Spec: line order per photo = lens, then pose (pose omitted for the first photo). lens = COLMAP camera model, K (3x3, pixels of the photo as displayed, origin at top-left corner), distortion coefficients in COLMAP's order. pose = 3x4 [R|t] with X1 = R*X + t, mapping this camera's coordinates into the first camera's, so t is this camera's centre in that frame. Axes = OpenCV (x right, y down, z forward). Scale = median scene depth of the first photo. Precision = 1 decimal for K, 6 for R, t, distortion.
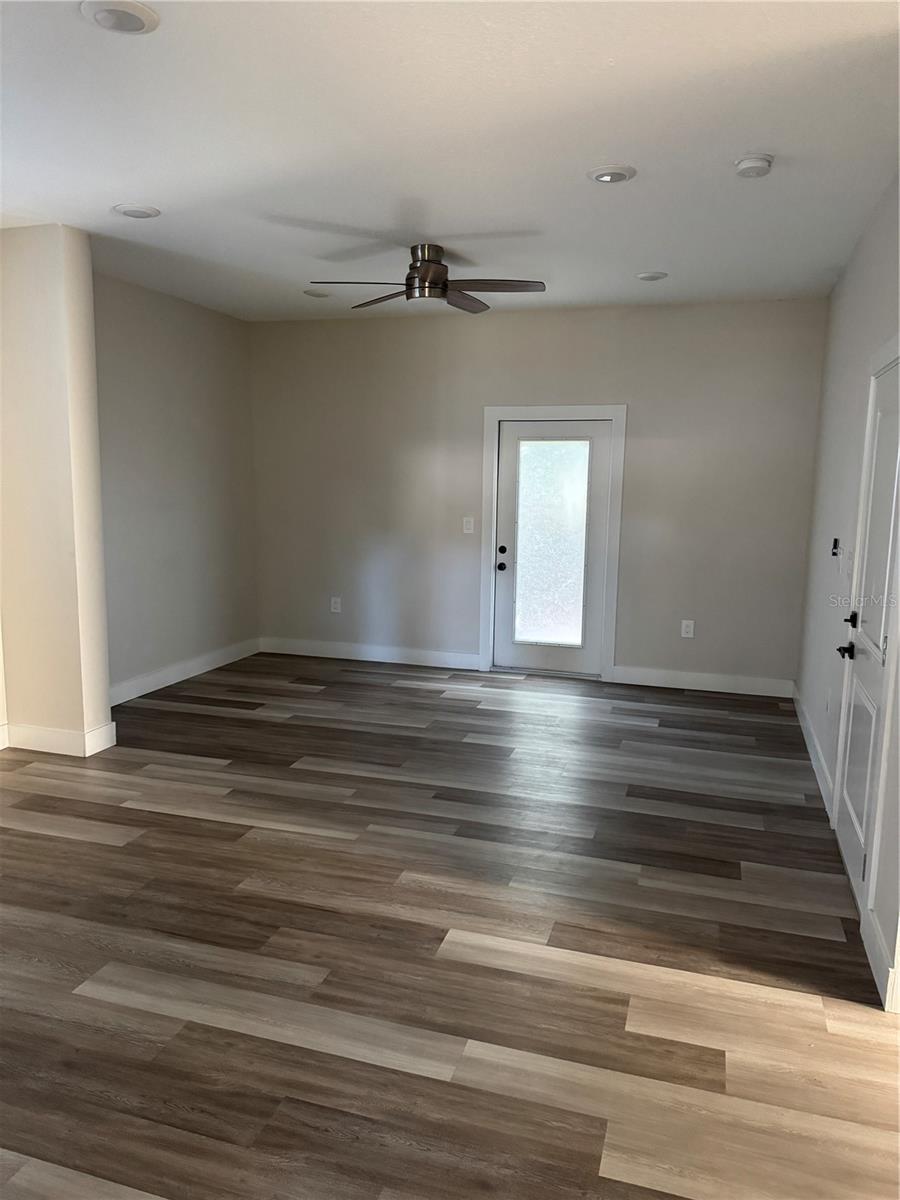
lens RADIAL K [[848.3, 0, 451.8], [0, 848.3, 600.3], [0, 0, 1]] dist [0.002382, -0.000410]
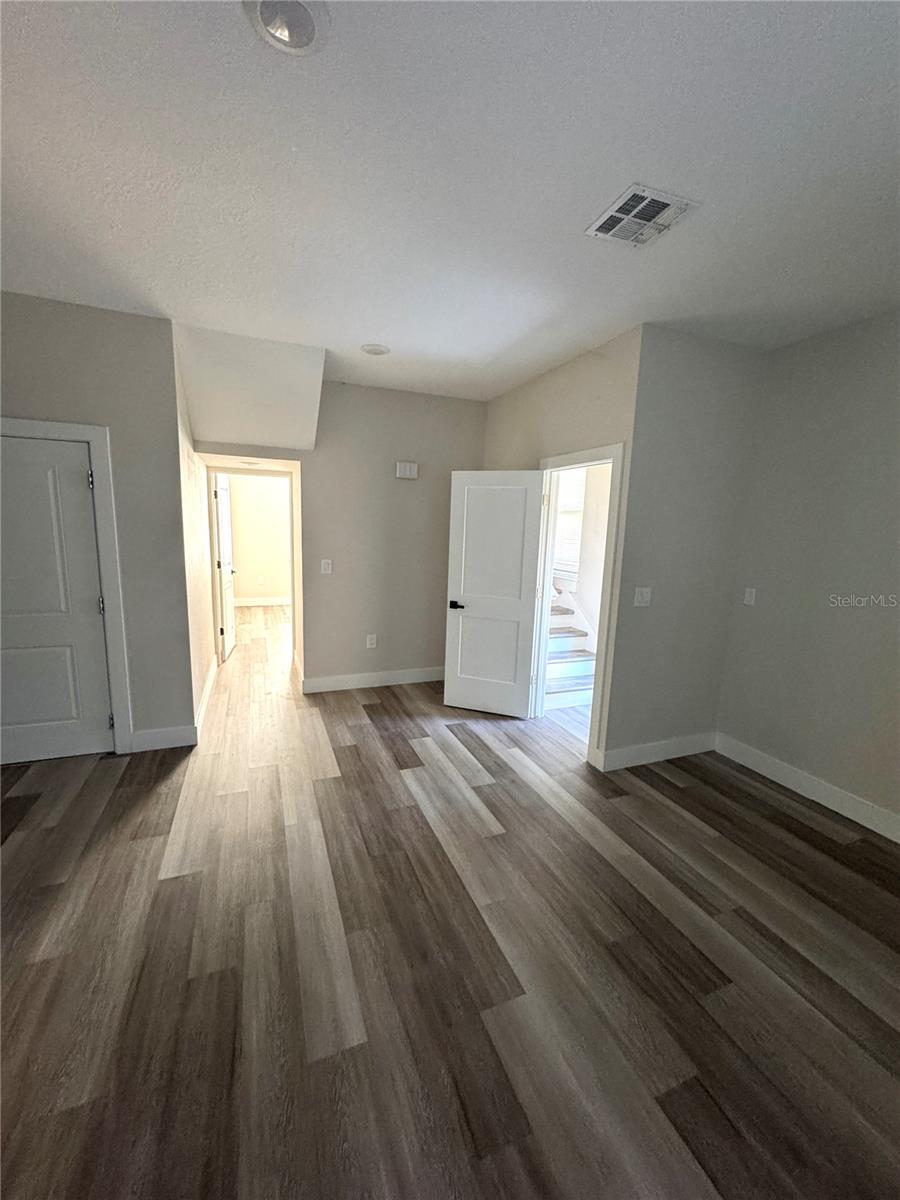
lens RADIAL K [[485.0, 0, 450.5], [0, 485.0, 601.4], [0, 0, 1]] dist [-0.000770, -0.000062]
pose [[-0.628002, -0.162935, 0.760963, -0.962627], [0.073342, 0.961092, 0.266313, -0.215267], [-0.774748, 0.223056, -0.591618, 1.274548]]
